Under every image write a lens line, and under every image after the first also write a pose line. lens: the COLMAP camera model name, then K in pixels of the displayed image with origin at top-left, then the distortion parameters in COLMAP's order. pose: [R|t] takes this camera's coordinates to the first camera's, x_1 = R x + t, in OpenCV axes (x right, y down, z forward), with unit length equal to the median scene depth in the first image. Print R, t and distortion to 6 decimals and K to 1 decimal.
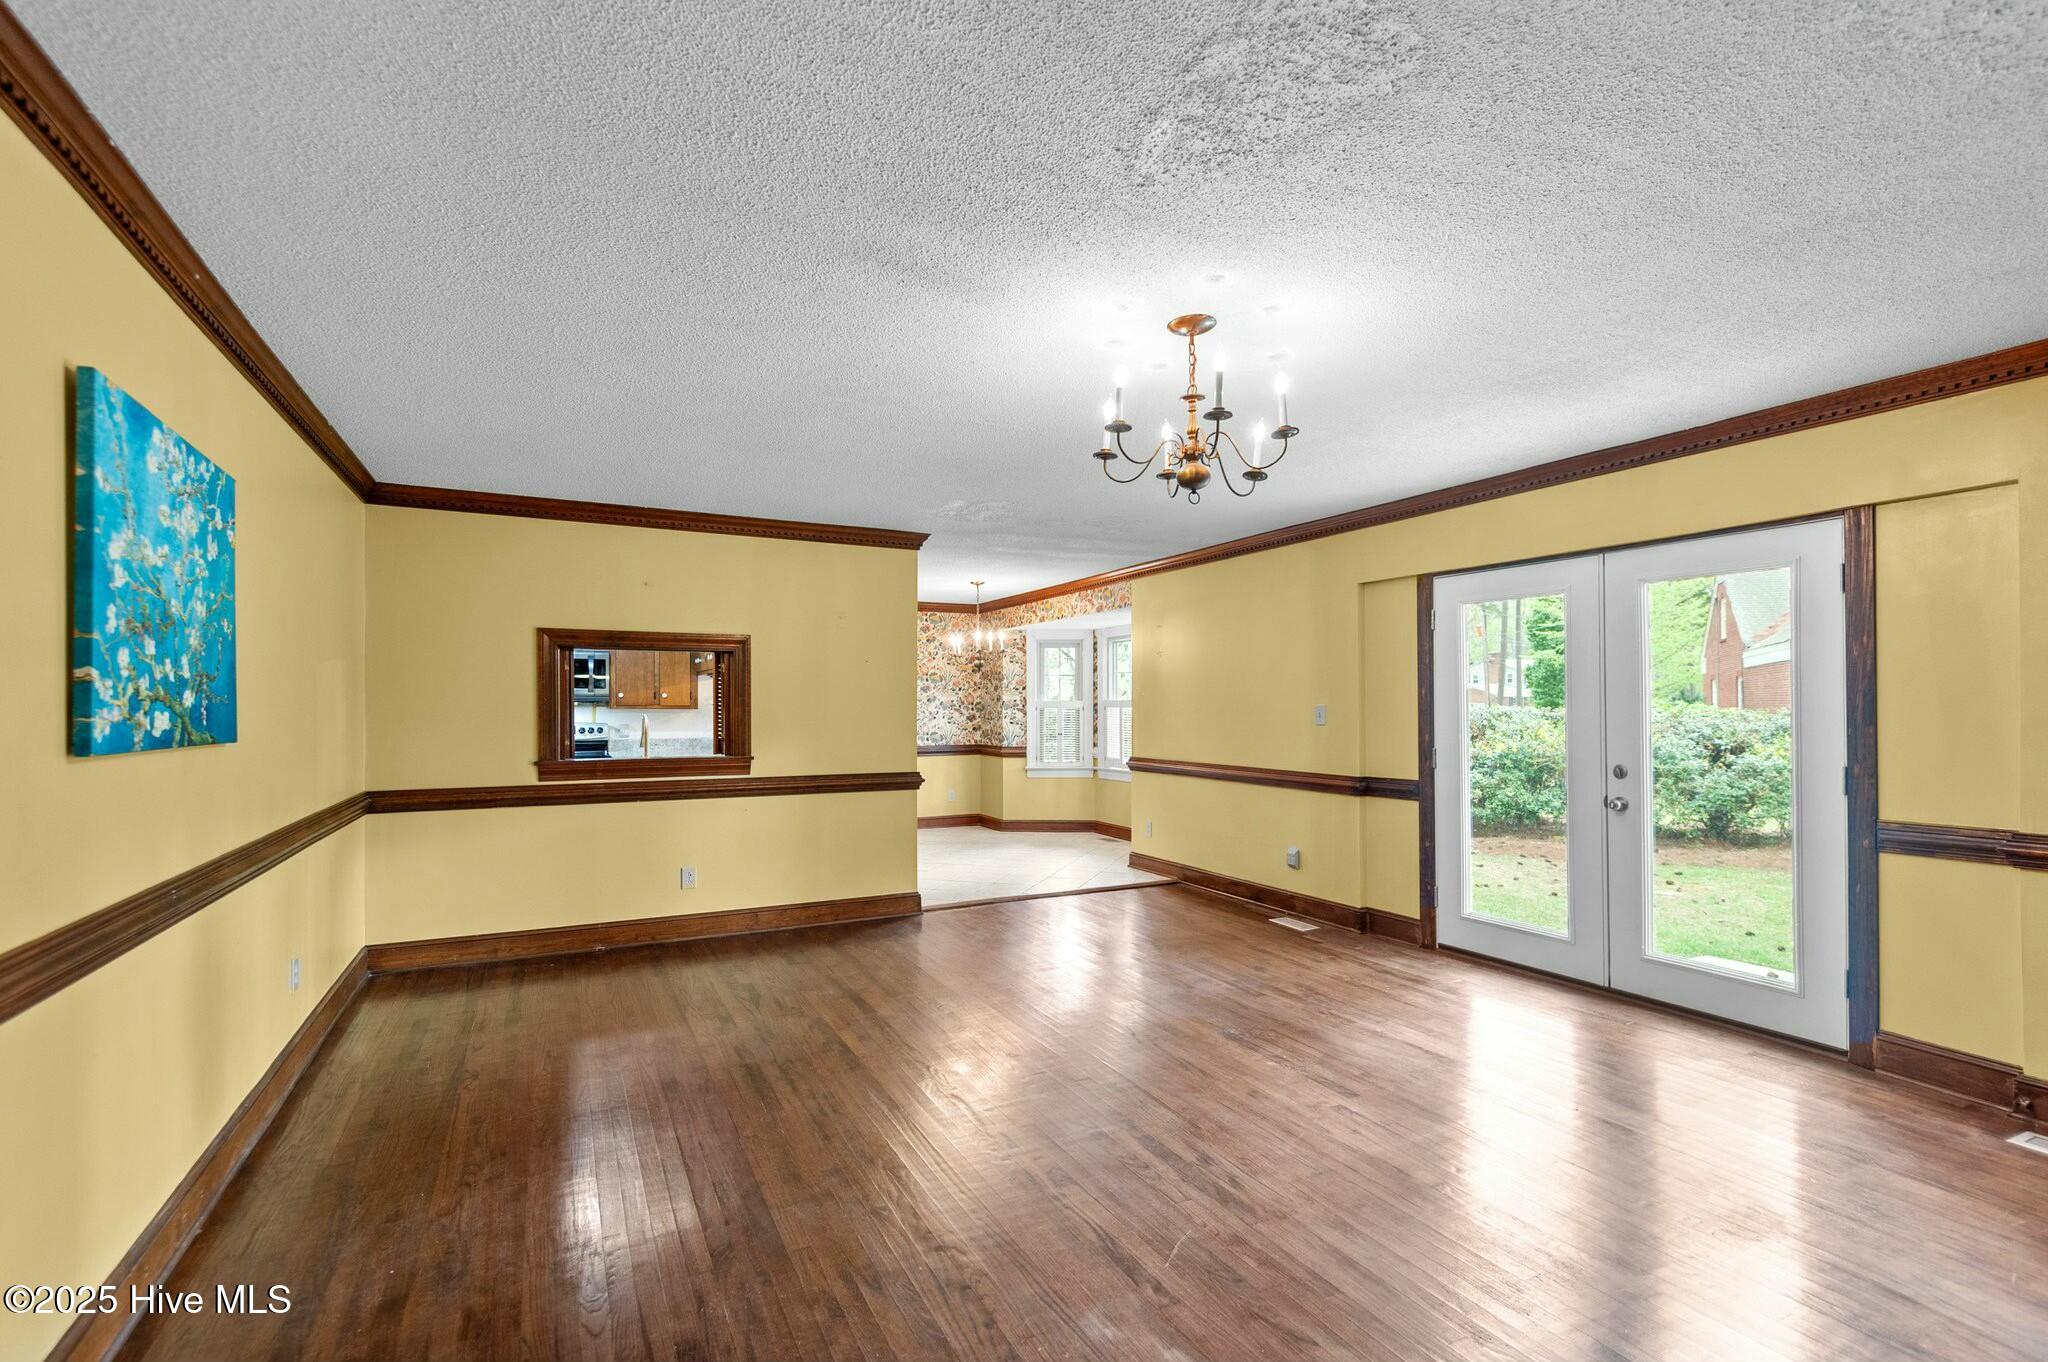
lens RADIAL K [[958.5, 0, 1022.6], [0, 958.5, 692.0], [0, 0, 1]] dist [0.003381, -0.002891]
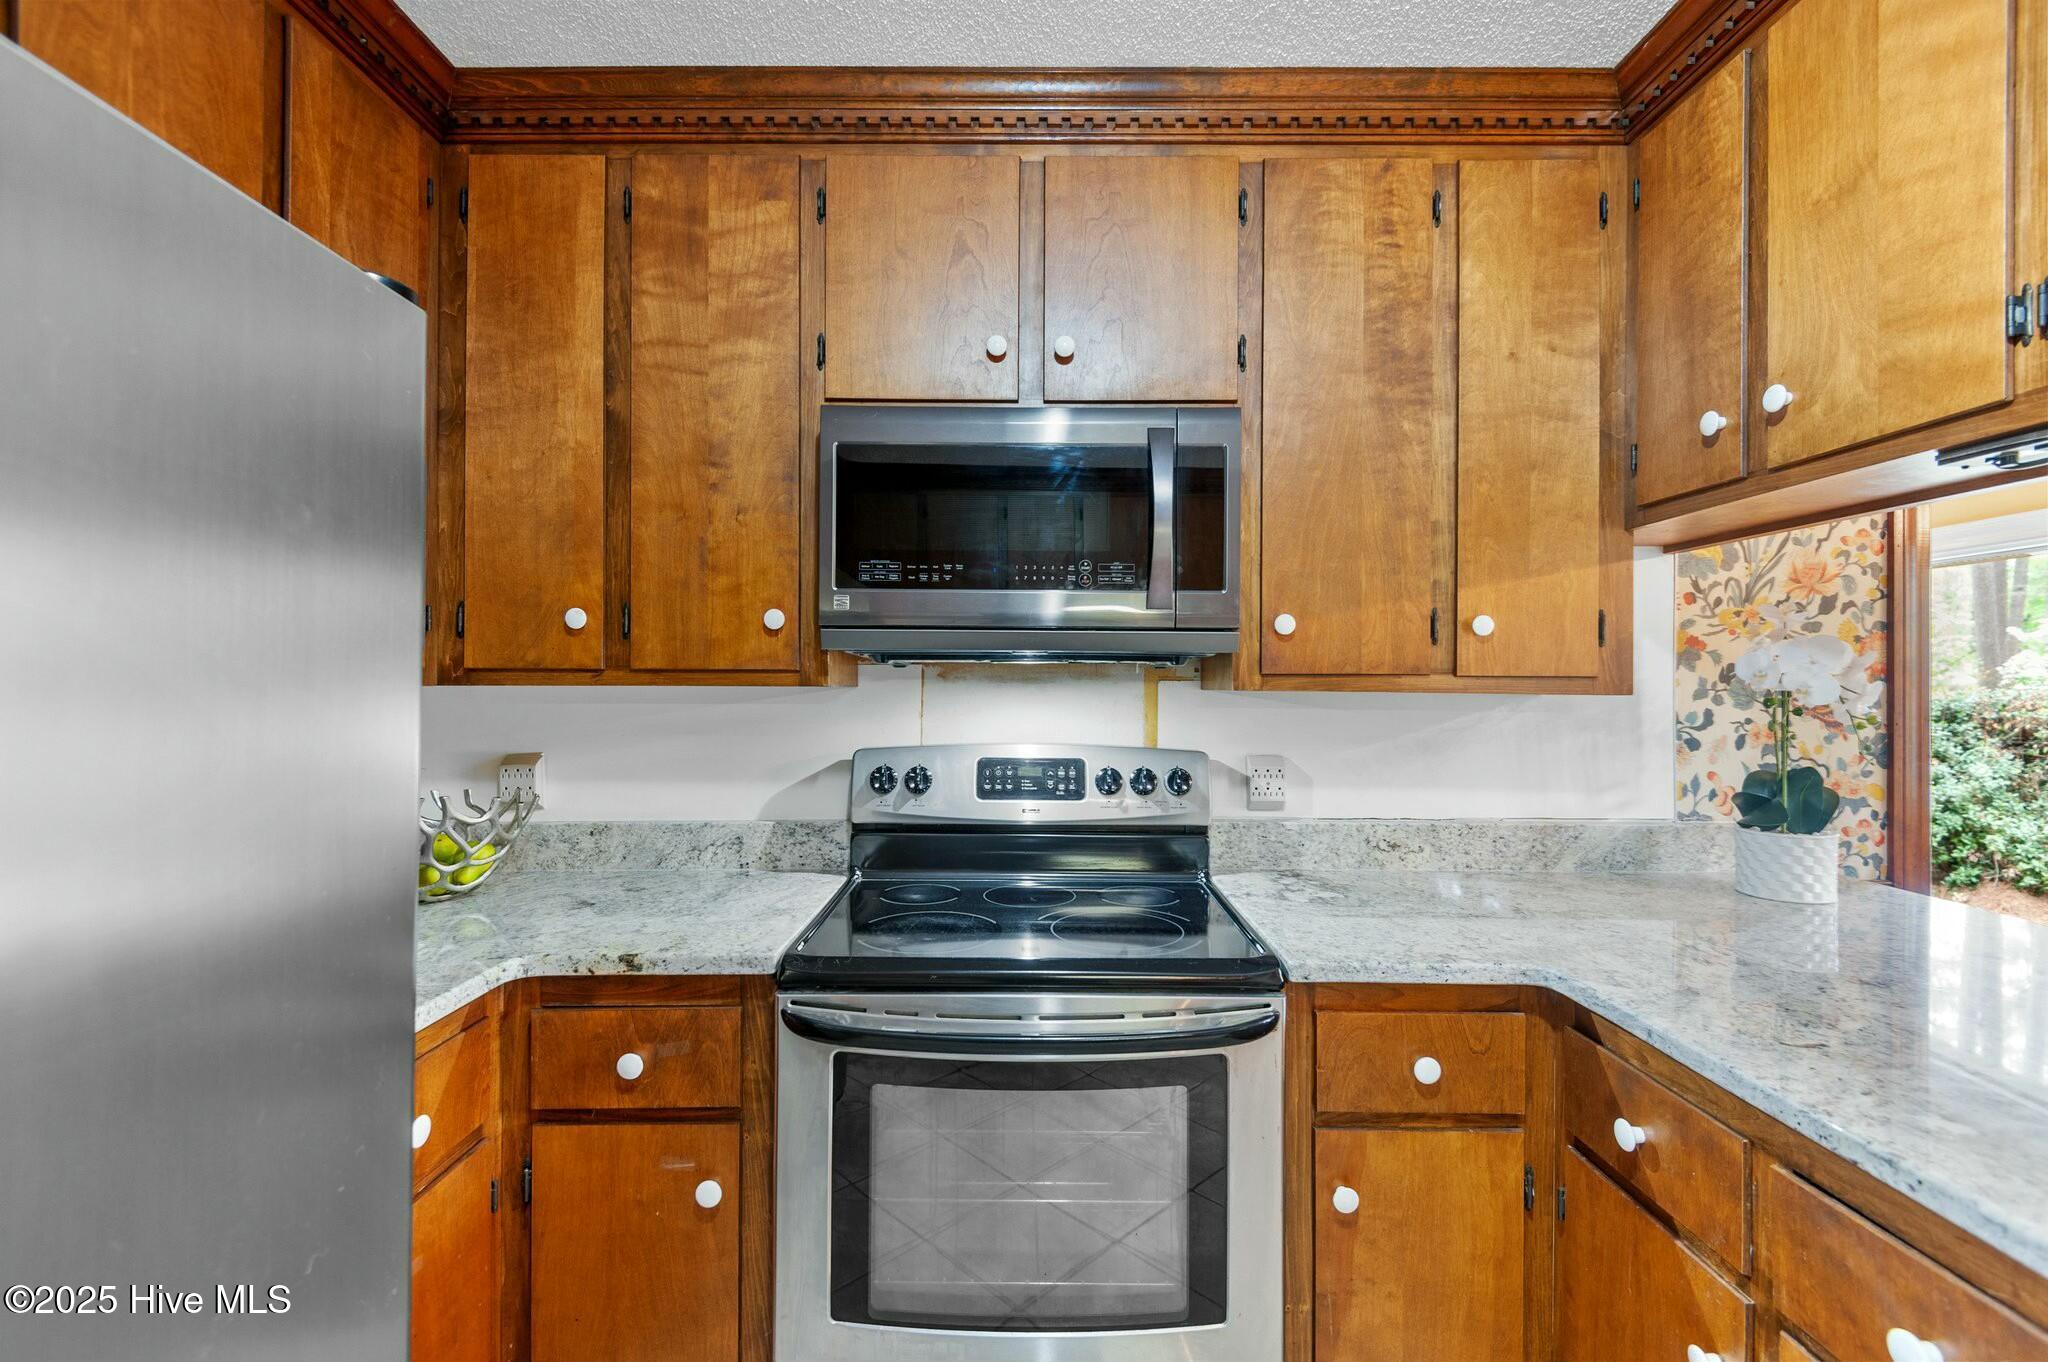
lens RADIAL K [[930.3, 0, 1020.5], [0, 930.3, 680.9], [0, 0, 1]] dist [0.011975, -0.007834]
pose [[0.884321, 0.005318, -0.466850, -0.320937], [-0.000408, 0.999944, 0.010618, 0.011439], [0.466880, -0.009199, 0.884273, 0.680646]]
